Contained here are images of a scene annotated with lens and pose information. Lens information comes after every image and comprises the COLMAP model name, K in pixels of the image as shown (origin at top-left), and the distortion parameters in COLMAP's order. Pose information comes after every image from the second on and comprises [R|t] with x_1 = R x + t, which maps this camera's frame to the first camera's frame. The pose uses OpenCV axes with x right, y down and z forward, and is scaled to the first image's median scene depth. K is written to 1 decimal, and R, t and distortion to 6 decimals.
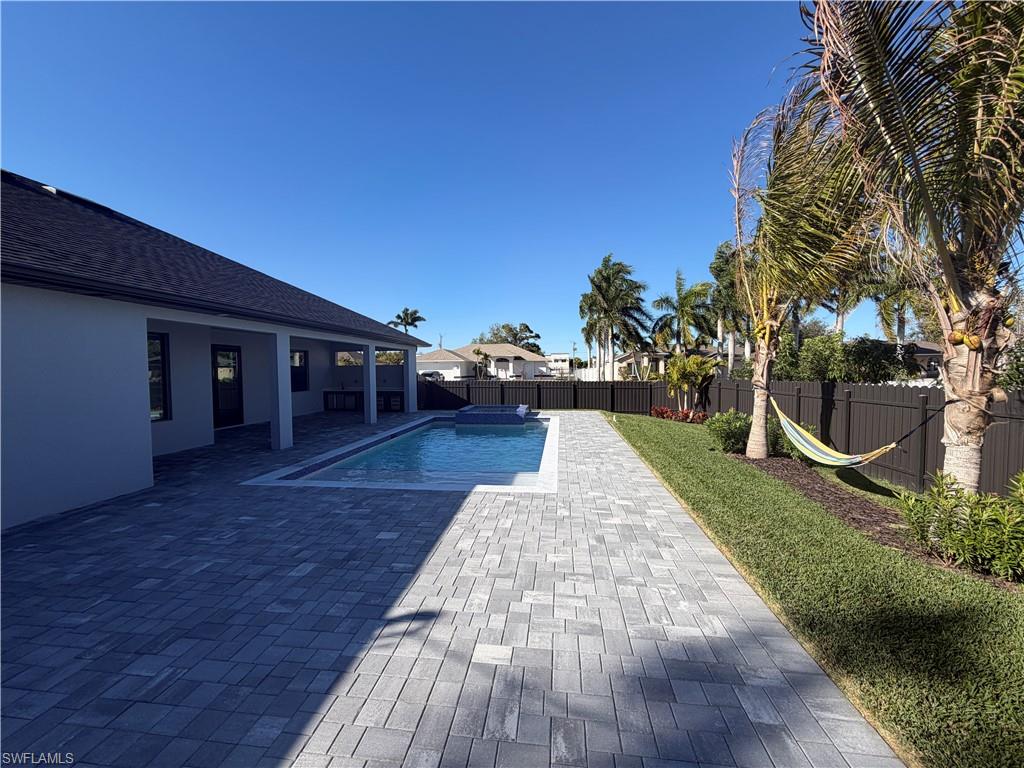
lens RADIAL K [[408.9, 0, 511.1], [0, 408.9, 386.4], [0, 0, 1]] dist [-0.015307, 0.001028]
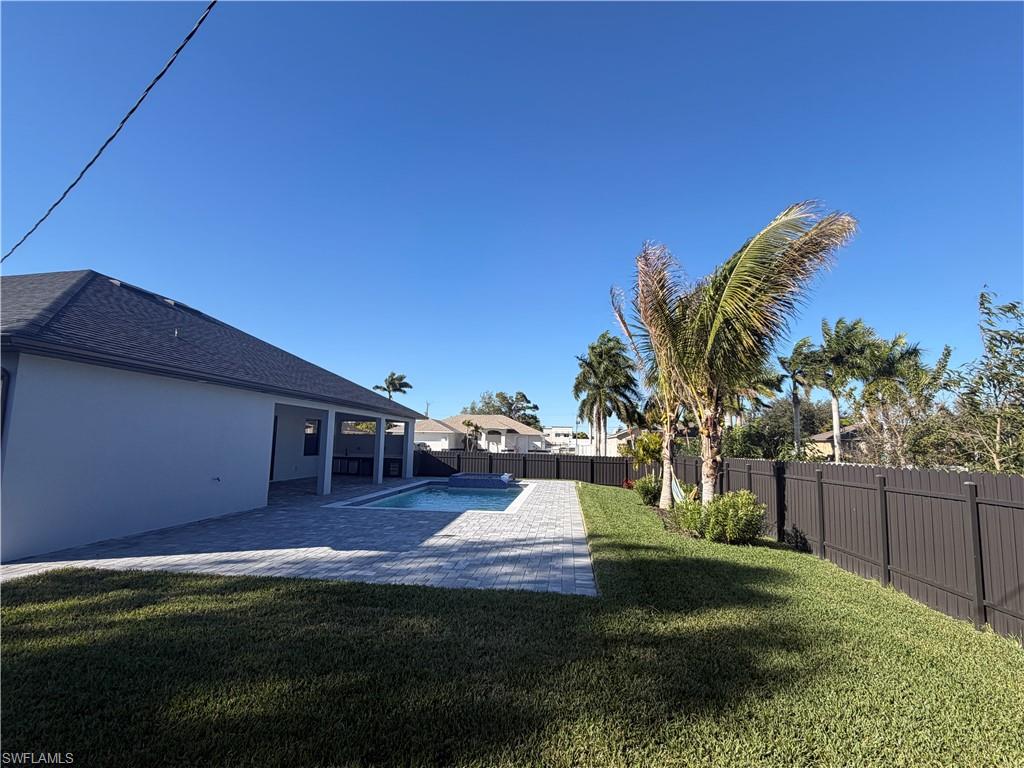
lens RADIAL K [[481.9, 0, 513.6], [0, 481.9, 389.3], [0, 0, 1]] dist [-0.002561, -0.000029]
pose [[0.999430, 0.031521, 0.012065, 0.007105], [-0.029297, 0.987707, -0.153549, 0.006283], [-0.016757, 0.153108, 0.988067, -0.117380]]
